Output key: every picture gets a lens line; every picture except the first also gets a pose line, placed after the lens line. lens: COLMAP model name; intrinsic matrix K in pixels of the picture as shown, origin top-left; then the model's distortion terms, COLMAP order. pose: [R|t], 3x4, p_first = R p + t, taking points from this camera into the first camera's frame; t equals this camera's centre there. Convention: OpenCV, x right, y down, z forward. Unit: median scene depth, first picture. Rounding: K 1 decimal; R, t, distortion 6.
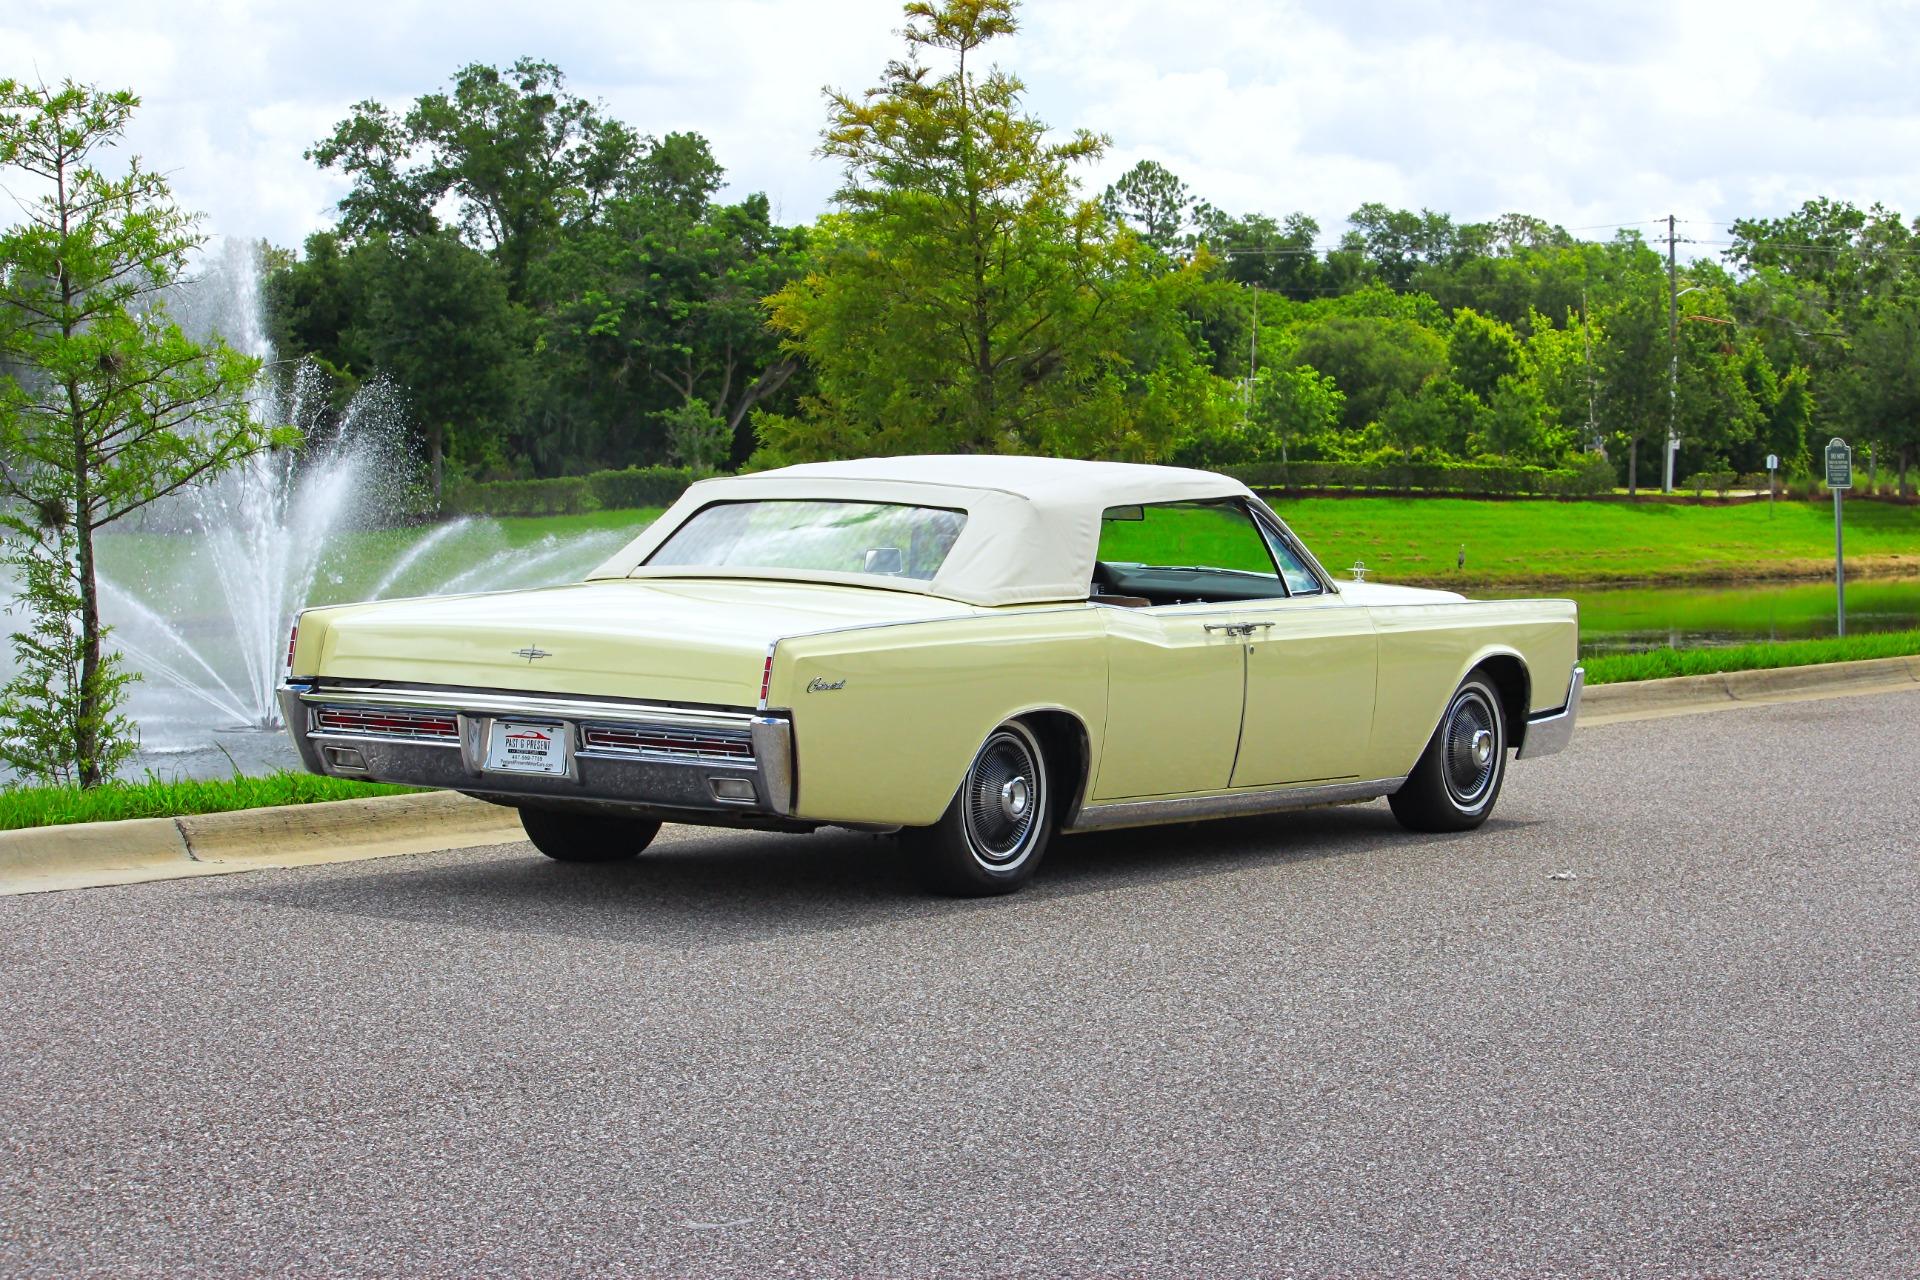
lens RADIAL K [[4888.1, 0, 960.0], [0, 4888.1, 640.0], [0, 0, 1]] dist [-0.358134, -0.448867]
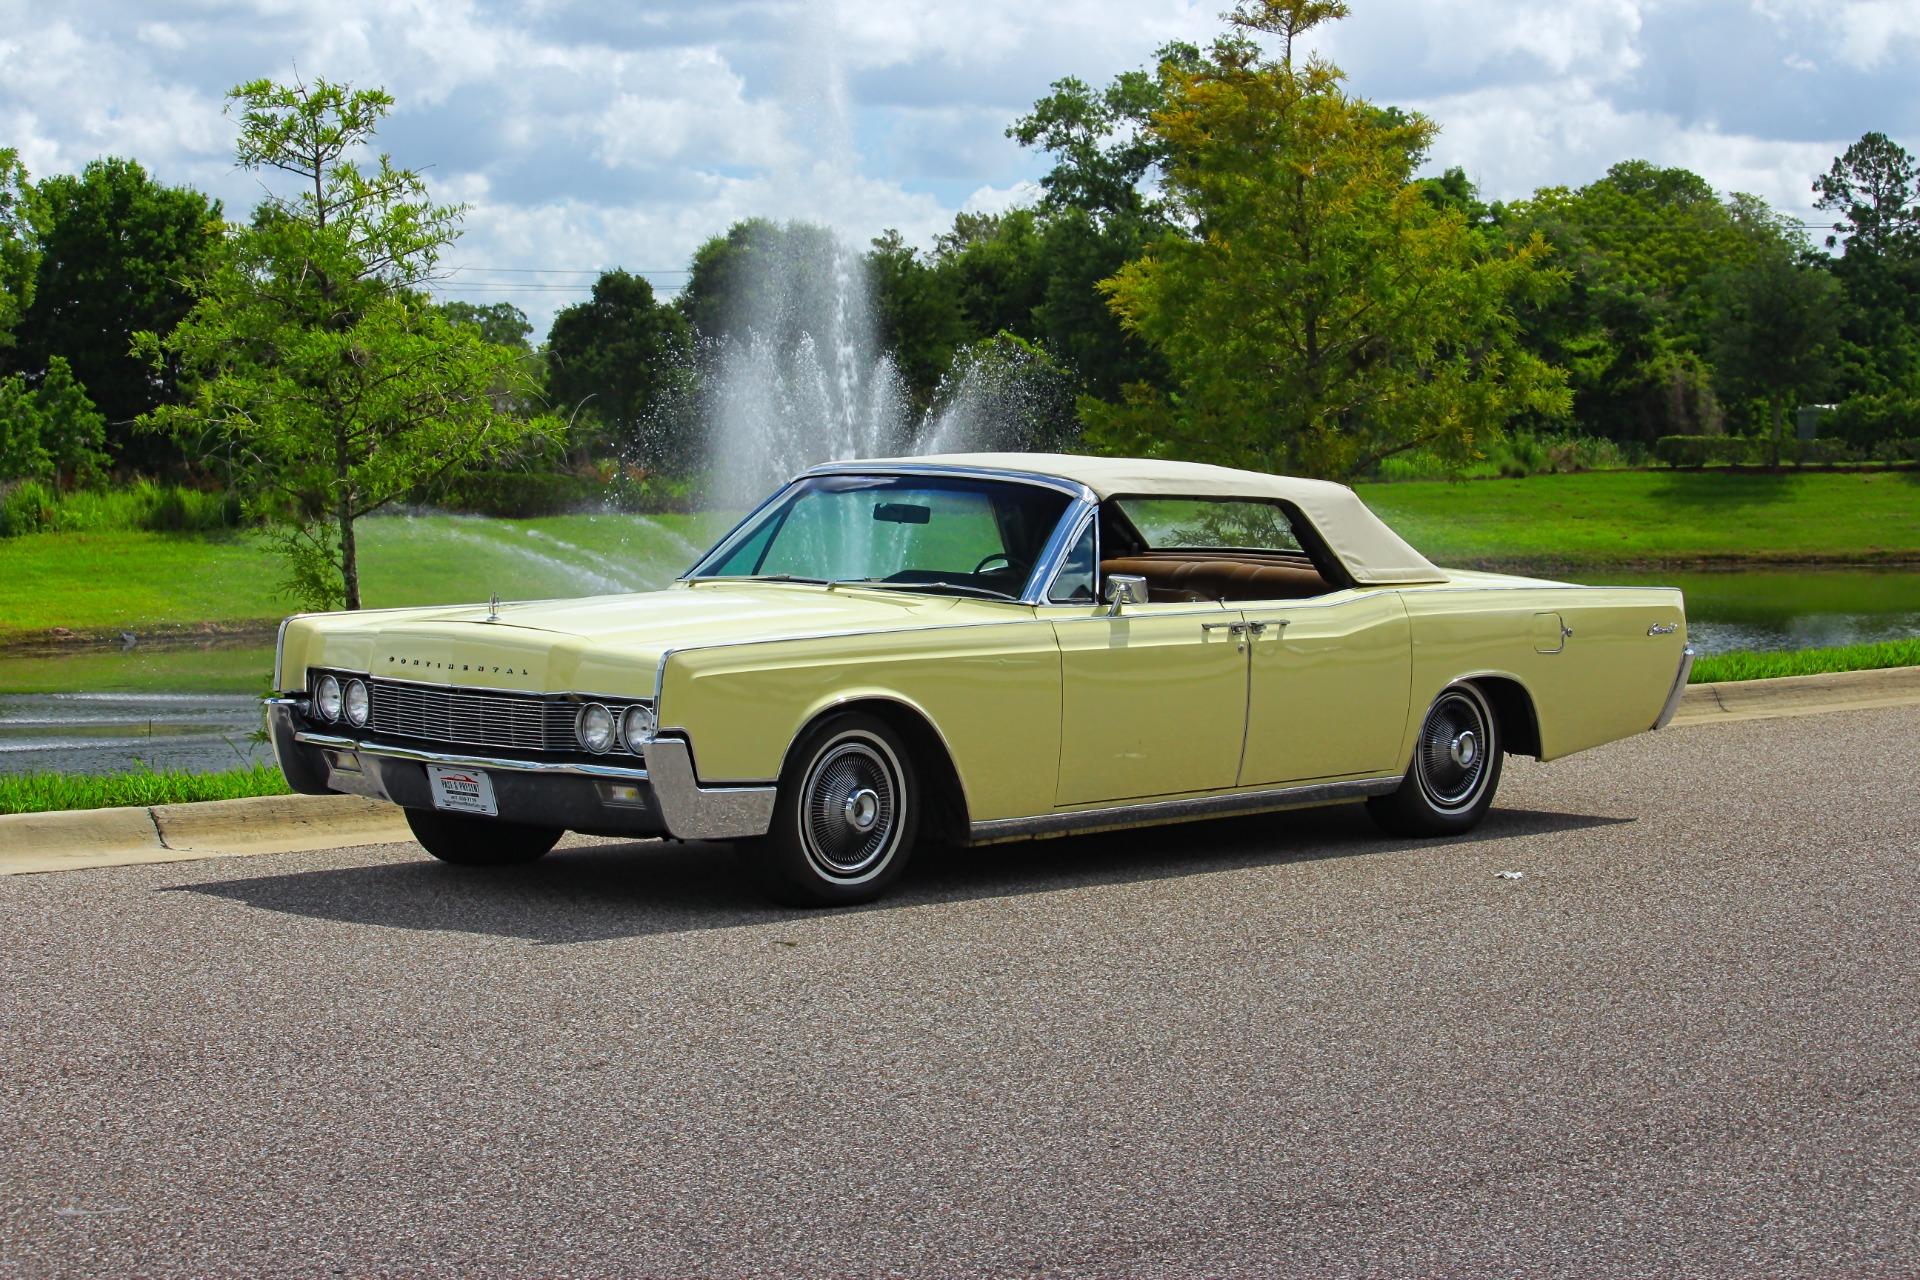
lens RADIAL K [[4871.2, 0, 962.3], [0, 4871.2, 597.8], [0, 0, 1]] dist [-0.368479, -0.316930]
pose [[0.987661, -0.000672, -0.156605, 0.152966], [0.000204, 0.999995, -0.003005, -0.004344], [0.156606, 0.002936, 0.987657, 0.009170]]
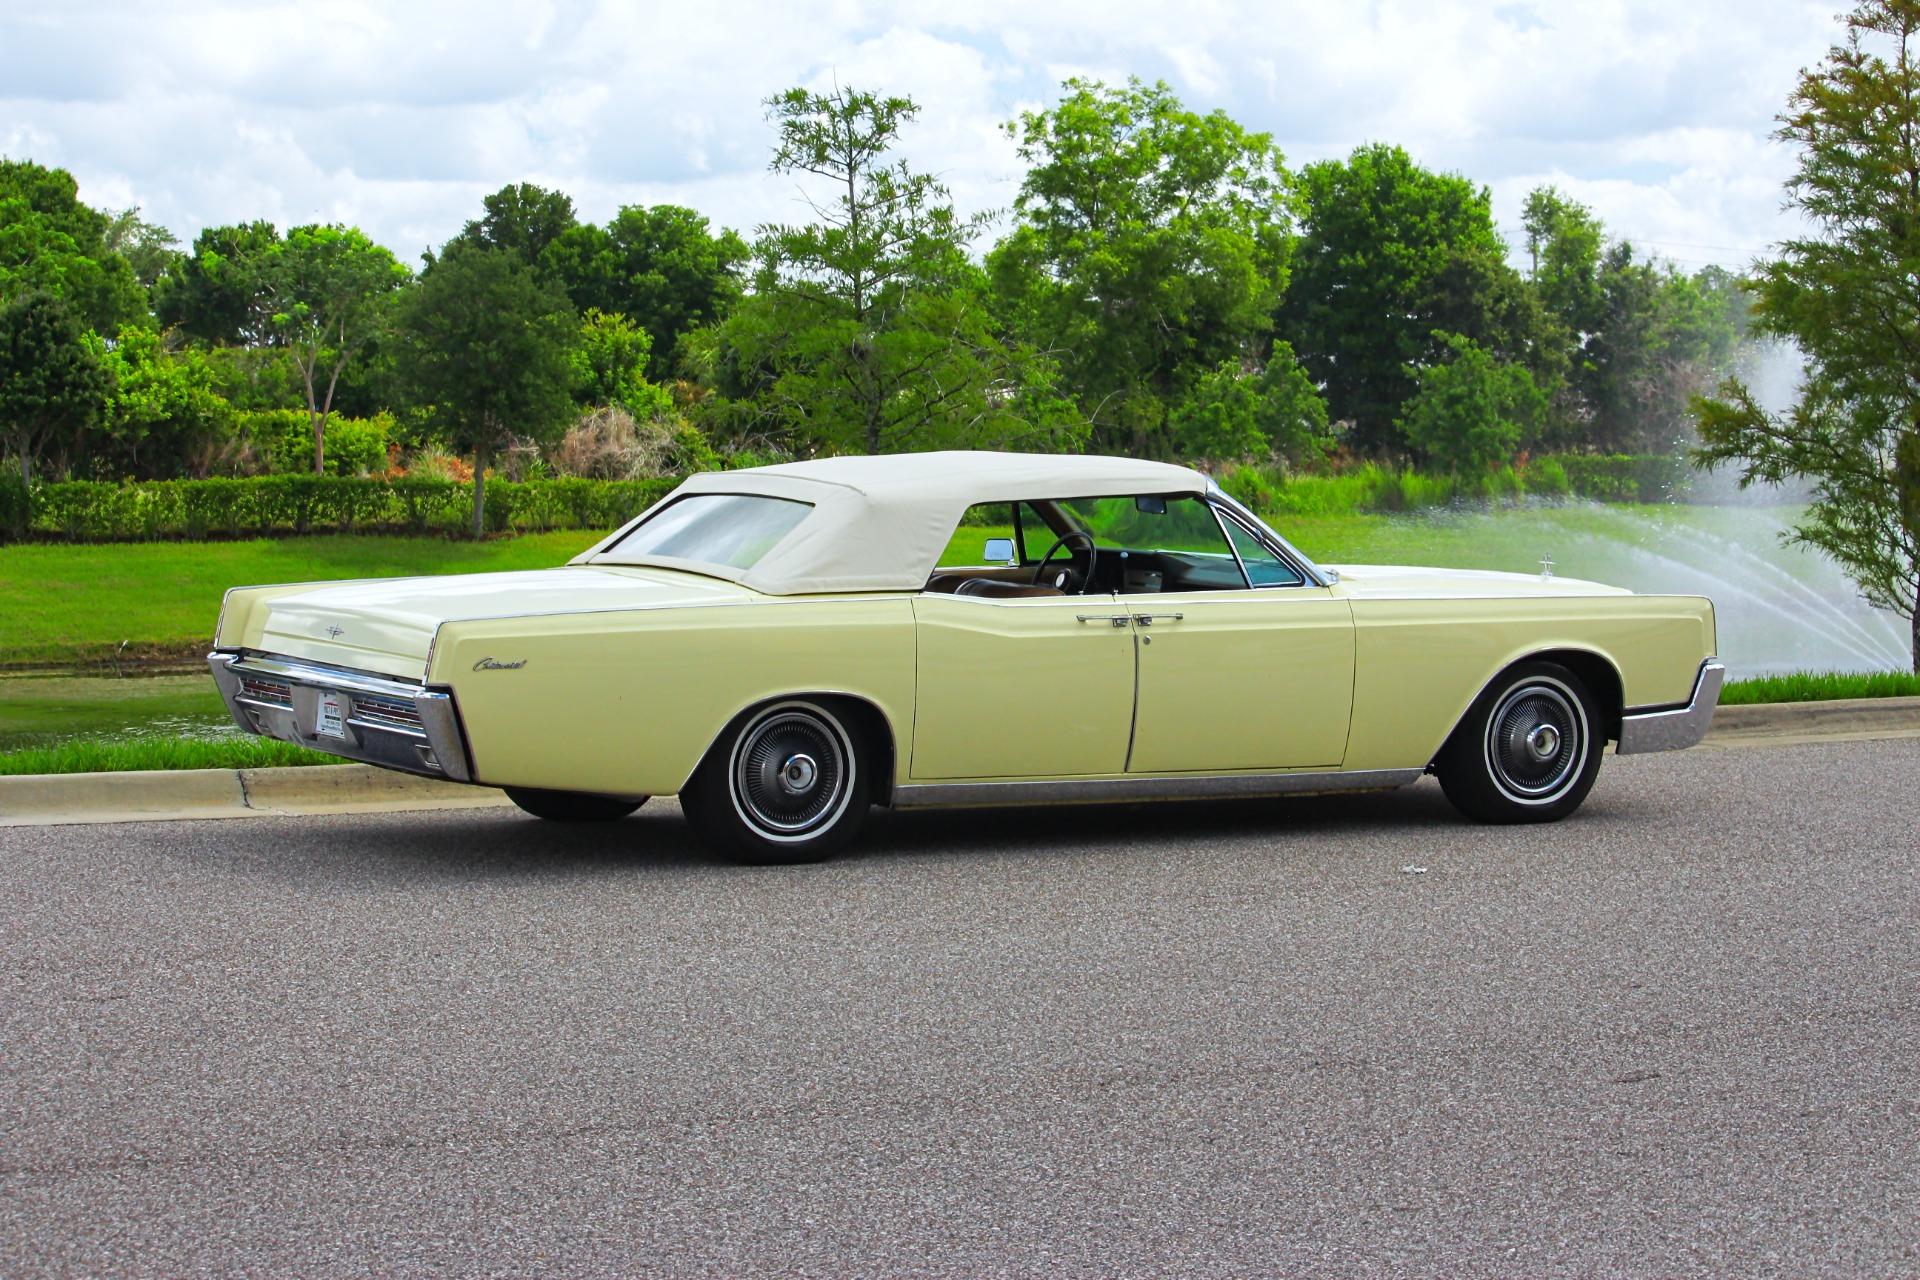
lens RADIAL K [[4895.7, 0, 1010.8], [0, 4895.7, 533.4], [0, 0, 1]] dist [-0.405595, -0.445791]
pose [[0.904045, 0.009477, -0.427332, 0.436565], [-0.015687, 0.999816, -0.011014, -0.008019], [0.427149, 0.016660, 0.904028, 0.043275]]
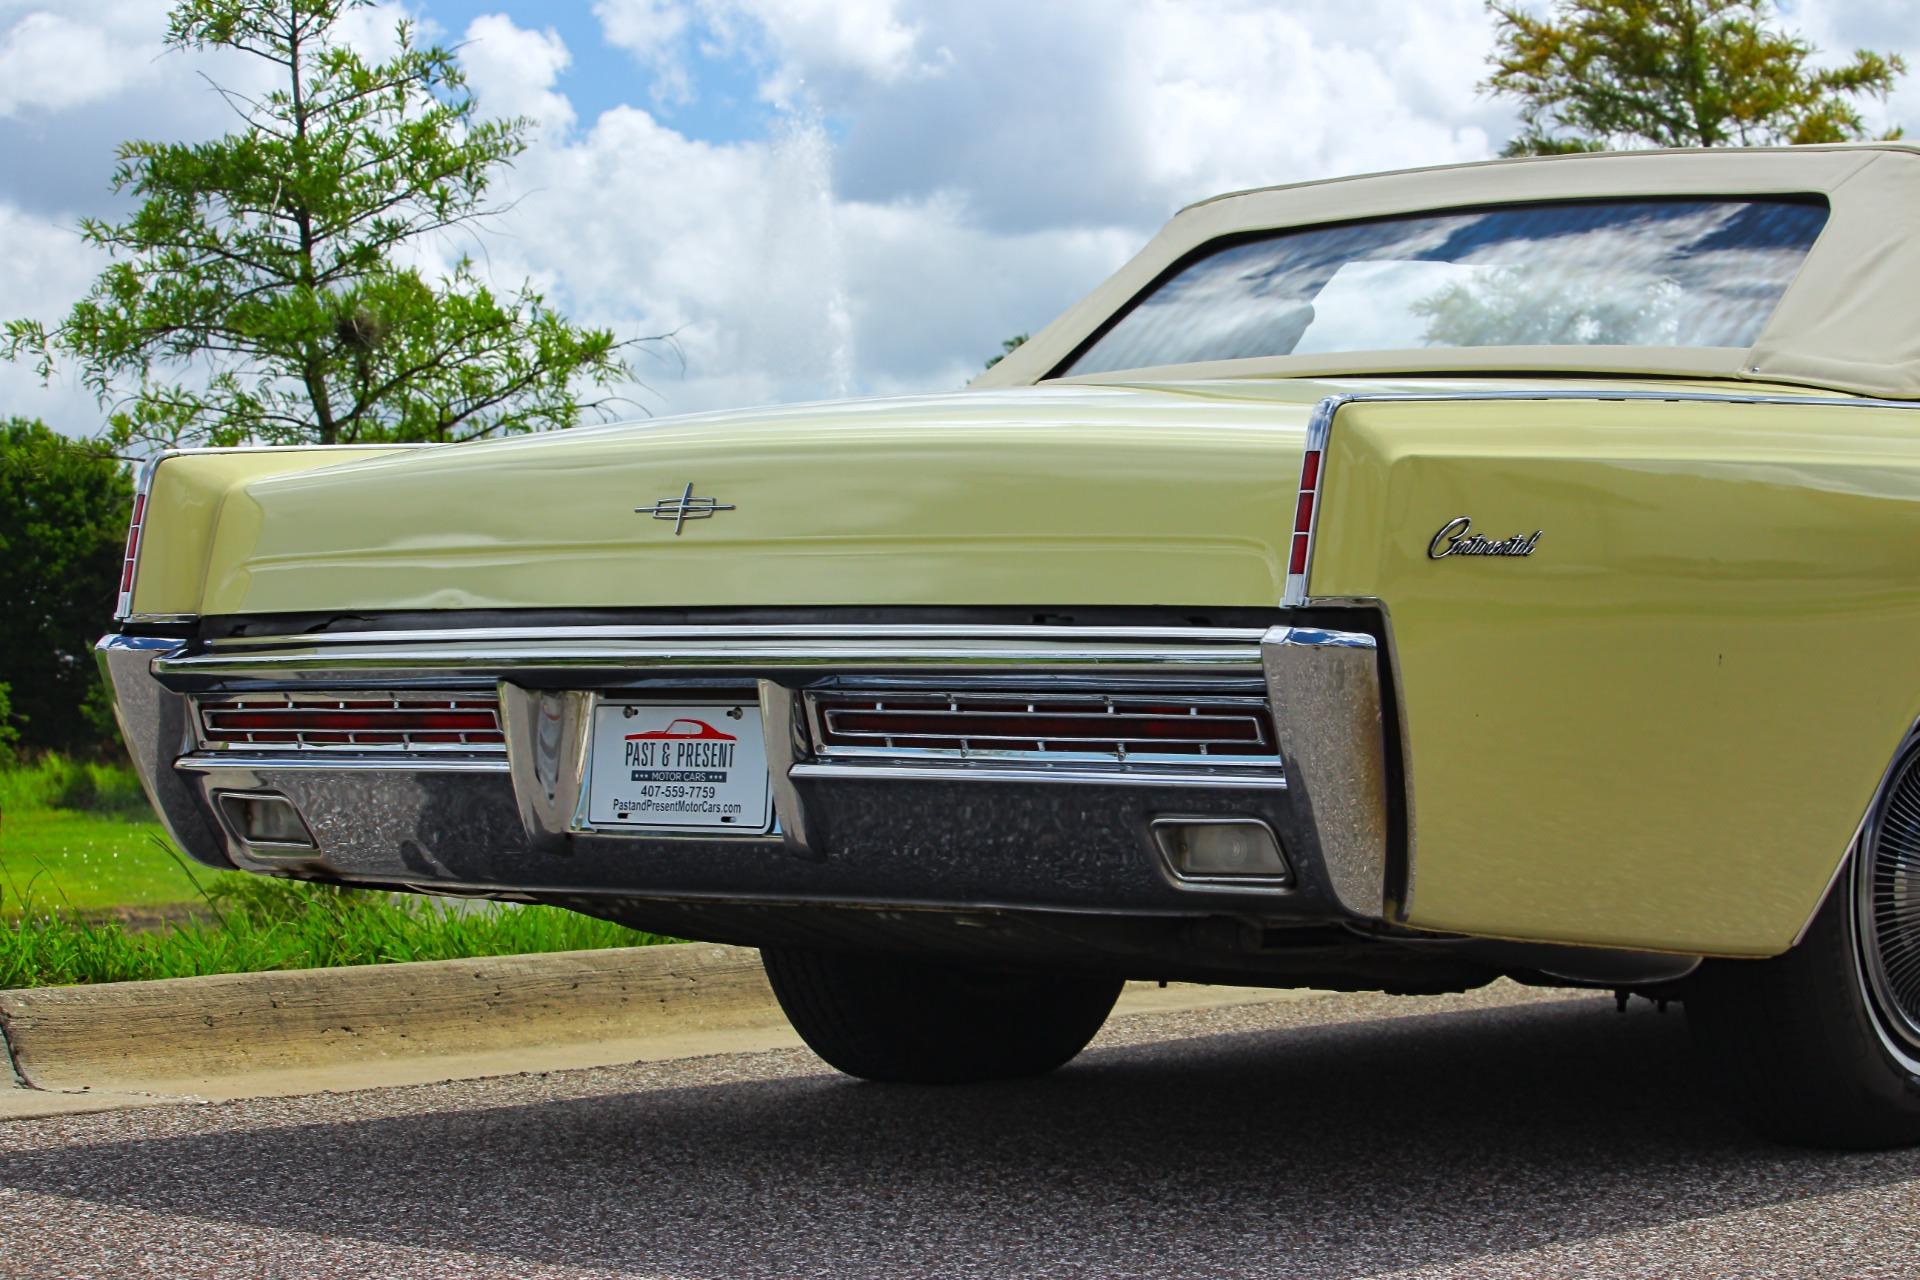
lens RADIAL K [[4901.3, 0, 1040.1], [0, 4901.3, 688.2], [0, 0, 1]] dist [-0.356778, -0.815035]
pose [[0.992044, -0.022027, -0.123951, -0.012602], [0.016352, 0.998779, -0.046613, 0.028026], [0.124826, 0.044215, 0.991193, 0.521645]]
